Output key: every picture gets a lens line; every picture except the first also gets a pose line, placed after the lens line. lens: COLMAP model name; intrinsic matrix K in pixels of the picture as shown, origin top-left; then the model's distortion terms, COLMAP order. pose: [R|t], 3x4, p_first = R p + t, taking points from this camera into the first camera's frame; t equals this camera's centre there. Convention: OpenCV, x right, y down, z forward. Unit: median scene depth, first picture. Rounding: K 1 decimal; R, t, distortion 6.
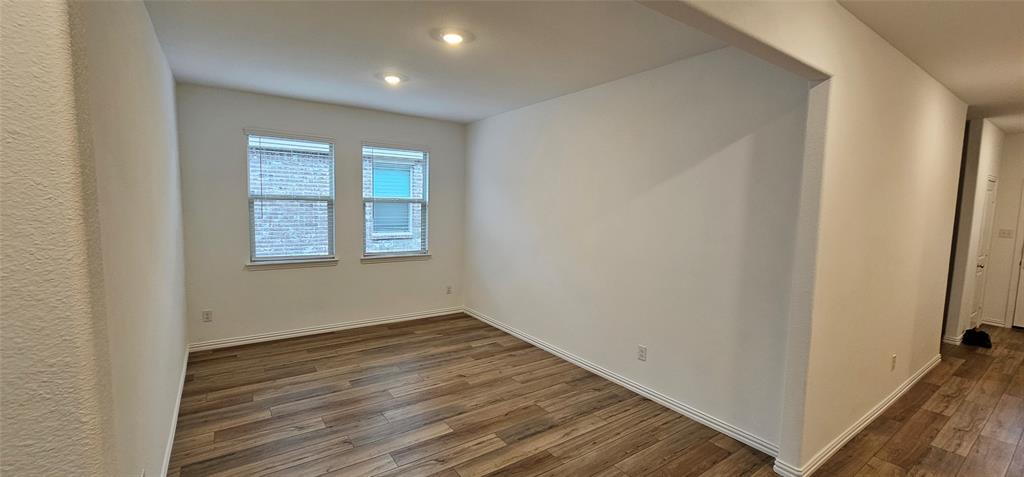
lens RADIAL K [[414.9, 0, 512.9], [0, 414.9, 240.3], [0, 0, 1]] dist [0.000364, -0.000026]
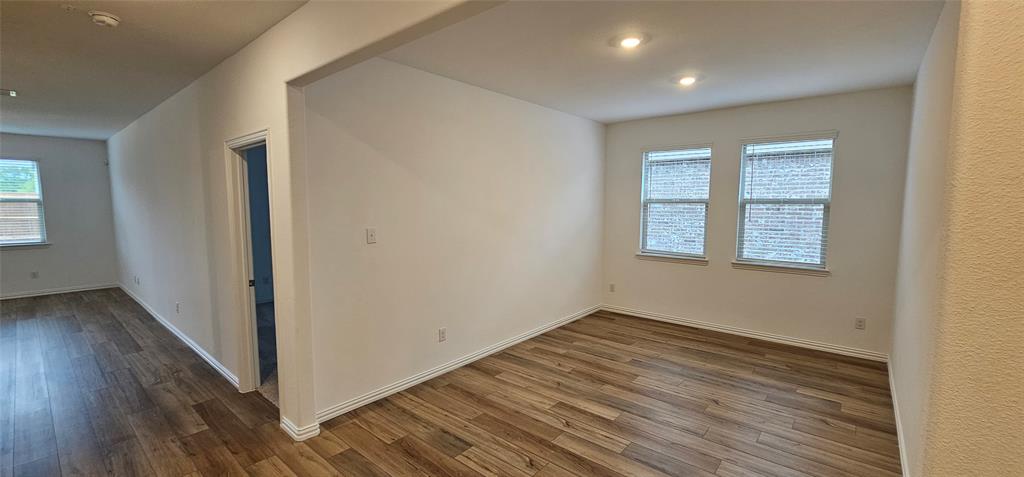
lens RADIAL K [[414.9, 0, 512.9], [0, 414.9, 240.3], [0, 0, 1]] dist [0.000364, -0.000026]
pose [[0.256604, 0.065515, -0.964294, 0.477649], [-0.081449, 0.995617, 0.045969, -0.011094], [0.963079, 0.066745, 0.260816, 0.283316]]
